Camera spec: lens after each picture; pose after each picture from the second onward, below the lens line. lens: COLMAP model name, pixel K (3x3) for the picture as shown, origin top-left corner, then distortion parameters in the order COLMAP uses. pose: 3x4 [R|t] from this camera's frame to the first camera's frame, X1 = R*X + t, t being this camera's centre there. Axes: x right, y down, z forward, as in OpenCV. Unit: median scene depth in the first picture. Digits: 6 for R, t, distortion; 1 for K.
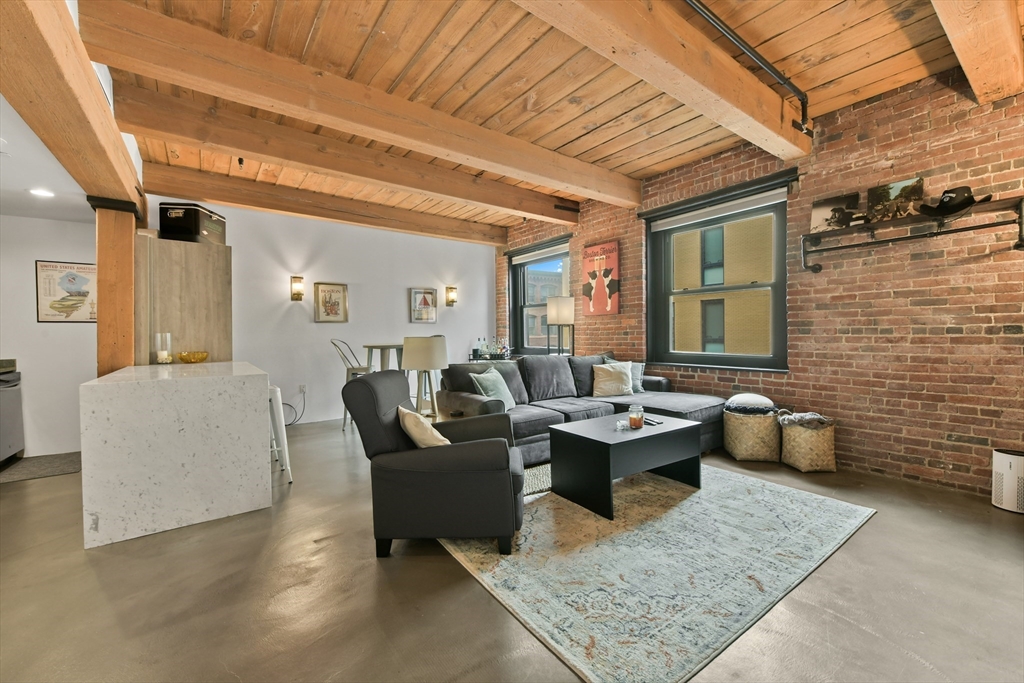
lens RADIAL K [[417.3, 0, 512.0], [0, 417.3, 341.5], [0, 0, 1]] dist [0.001018, 0.000656]
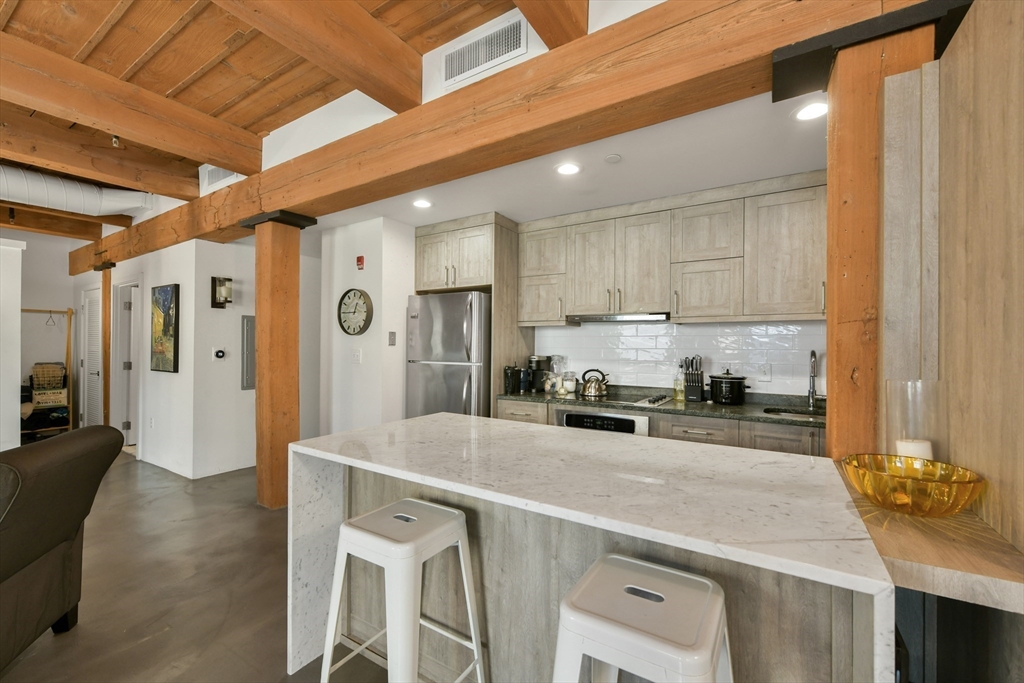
lens RADIAL K [[417.7, 0, 512.0], [0, 417.7, 341.5], [0, 0, 1]] dist [0.001213, 0.000165]
pose [[-0.929400, 0.005189, -0.369039, -0.440317], [-0.000629, 0.999877, 0.015644, -0.047725], [0.369075, 0.014772, -0.929282, 1.104275]]
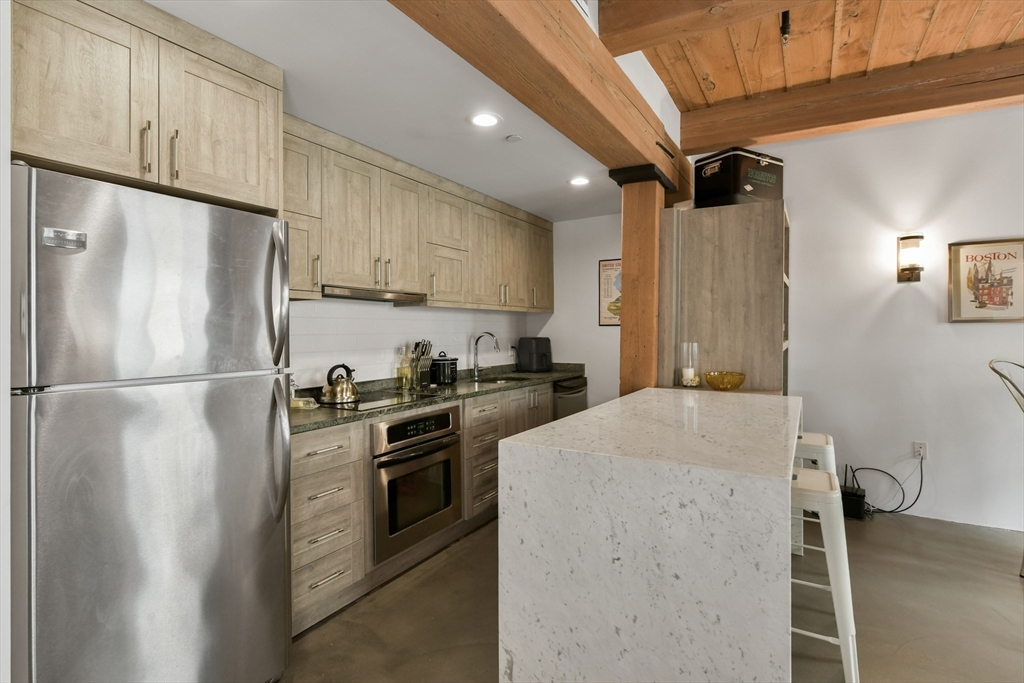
lens RADIAL K [[488.3, 0, 527.3], [0, 488.3, 325.5], [0, 0, 1]] dist [-0.003391, -0.000042]
pose [[0.397556, 0.005484, -0.917561, -0.182018], [-0.022197, 0.999747, -0.003642, -0.038142], [0.917309, 0.021815, 0.397577, 0.402592]]
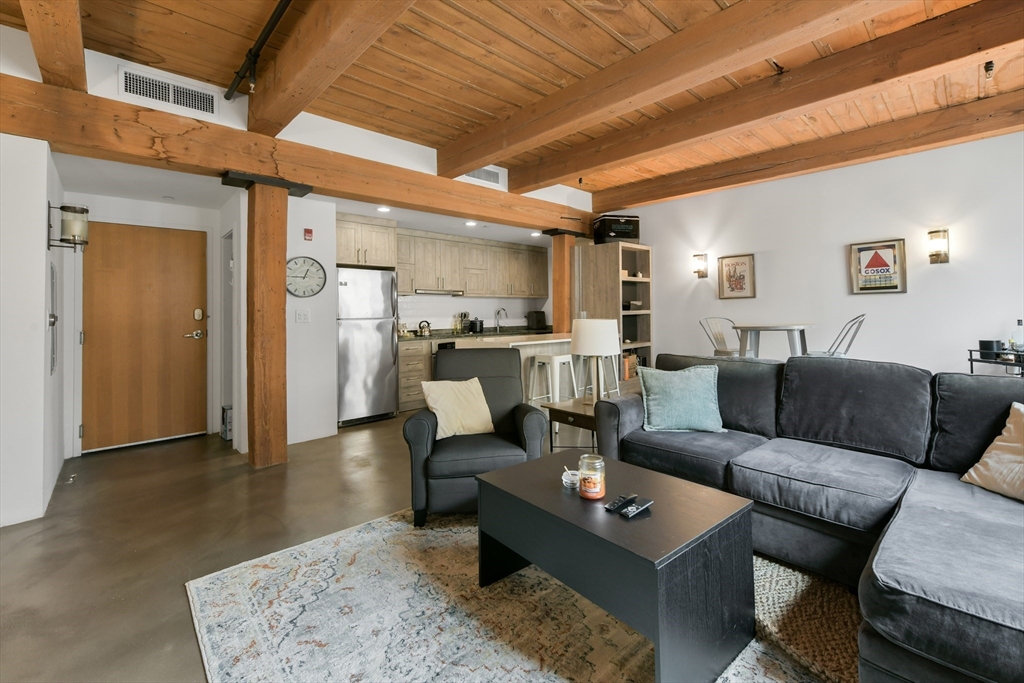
lens RADIAL K [[432.5, 0, 529.2], [0, 432.5, 303.4], [0, 0, 1]] dist [0.000966, 0.000336]
pose [[0.137084, -0.010512, -0.990504, 0.585800], [-0.009446, 0.999884, -0.011918, -0.026953], [0.990514, 0.010990, 0.136969, 0.579633]]
